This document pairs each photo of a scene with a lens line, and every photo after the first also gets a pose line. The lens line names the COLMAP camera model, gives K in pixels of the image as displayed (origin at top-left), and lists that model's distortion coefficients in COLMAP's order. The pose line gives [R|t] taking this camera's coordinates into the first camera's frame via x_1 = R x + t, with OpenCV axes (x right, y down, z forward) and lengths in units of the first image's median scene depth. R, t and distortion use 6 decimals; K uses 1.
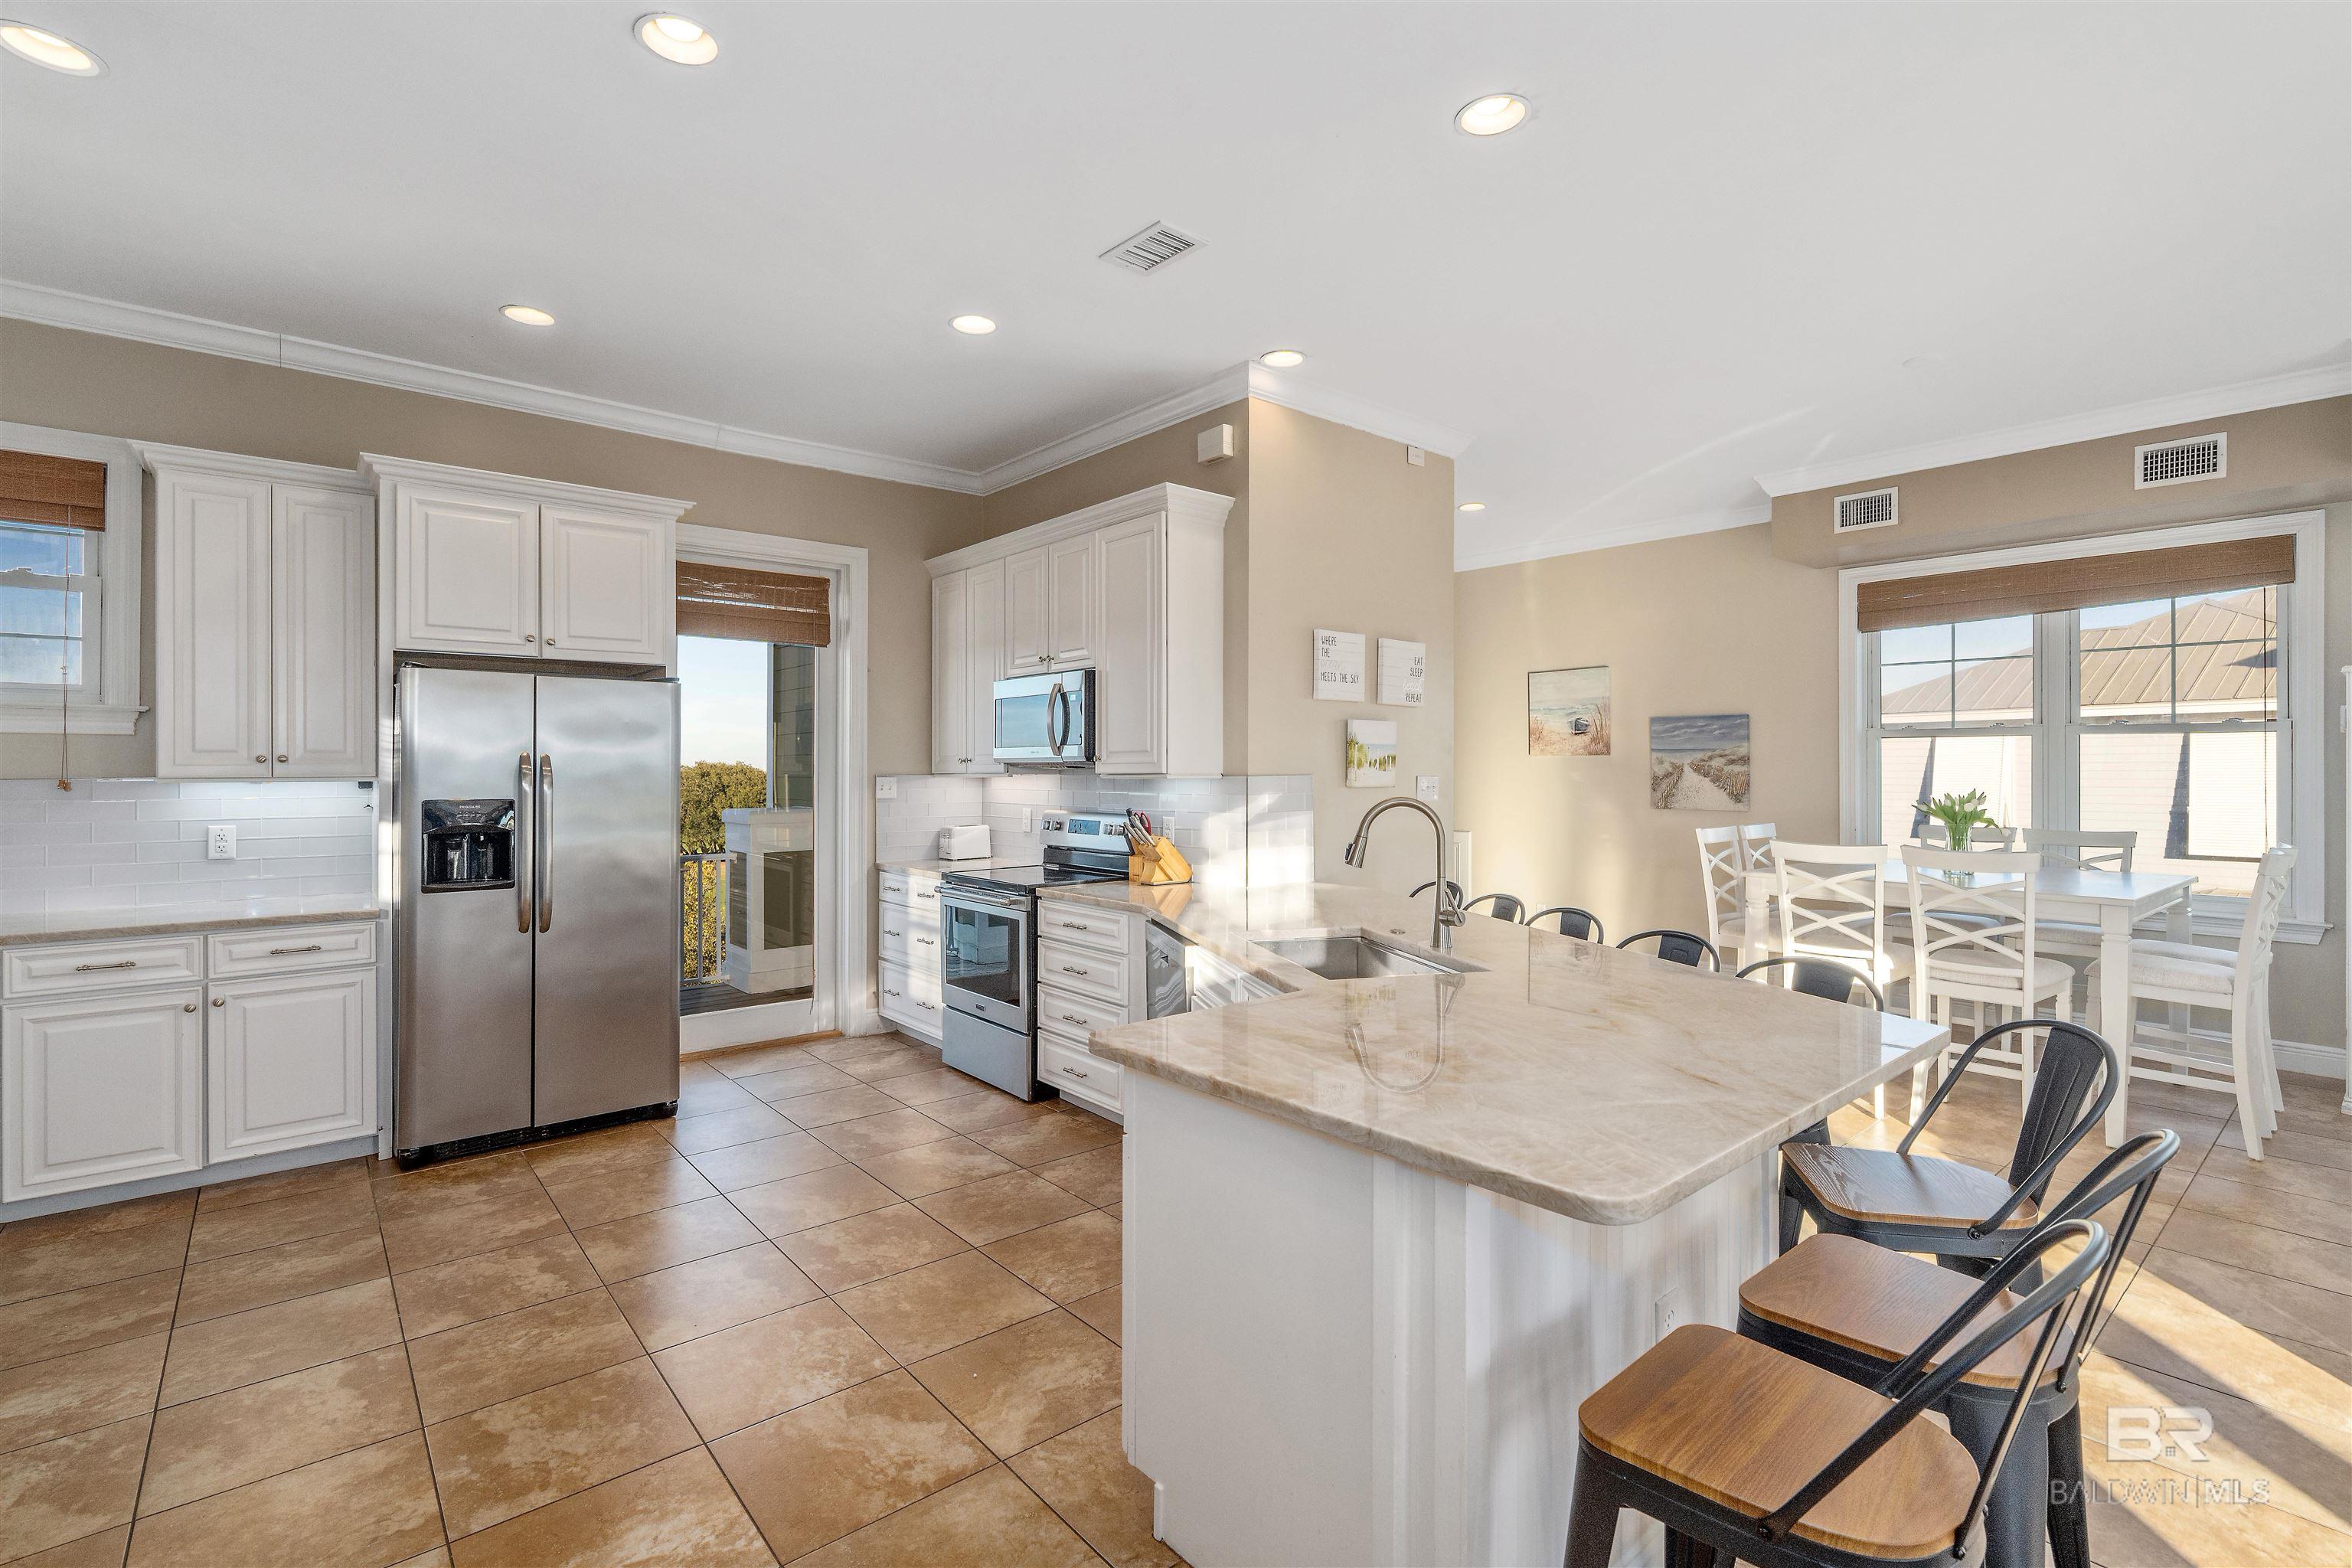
lens RADIAL K [[1079.4, 0, 1176.8], [0, 1079.4, 778.3], [0, 0, 1]] dist [-0.000348, 0.001169]
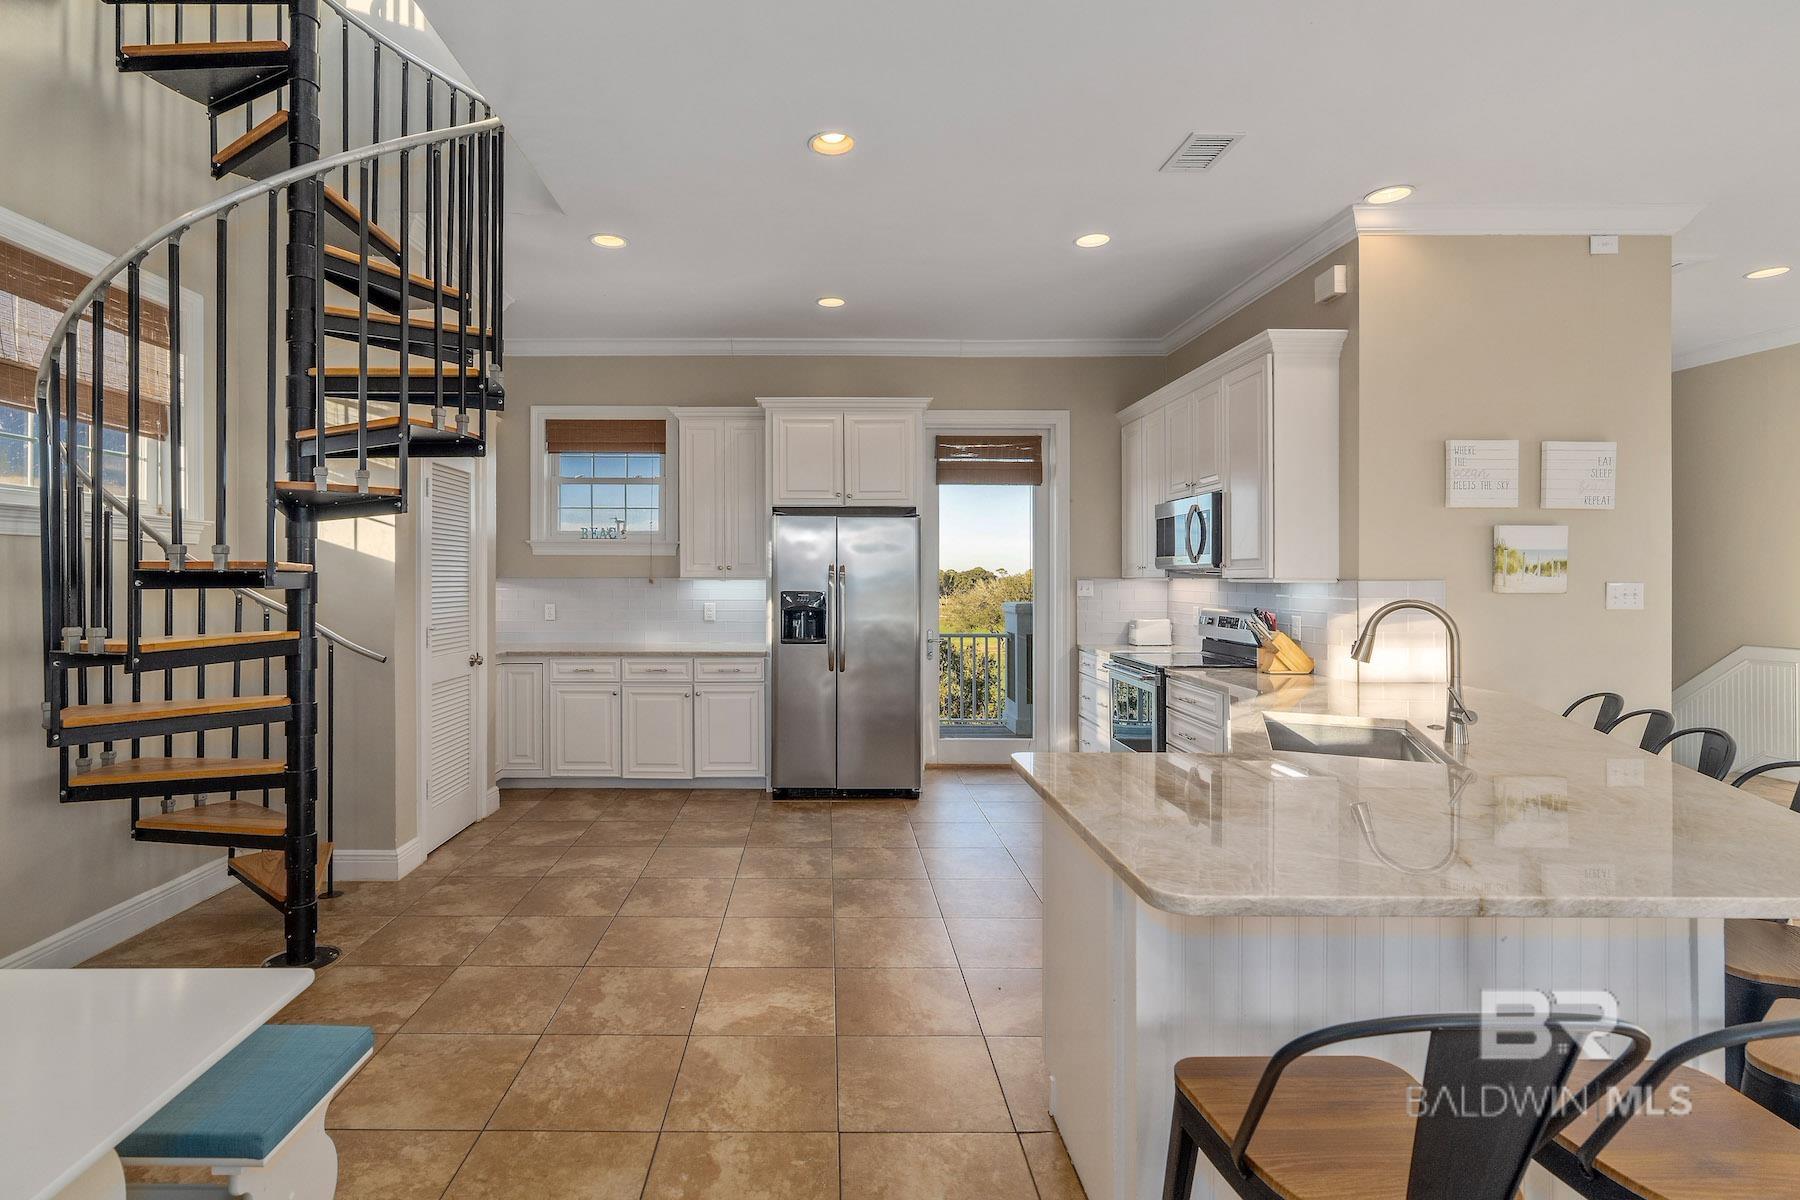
lens RADIAL K [[862.5, 0, 818.9], [0, 862.5, 591.9], [0, 0, 1]] dist [0.000456, 0.000750]
pose [[0.764049, 0.015828, -0.644964, 0.224491], [-0.008132, 0.999856, 0.014904, 0.000536], [0.645107, -0.006143, 0.764068, -0.030564]]
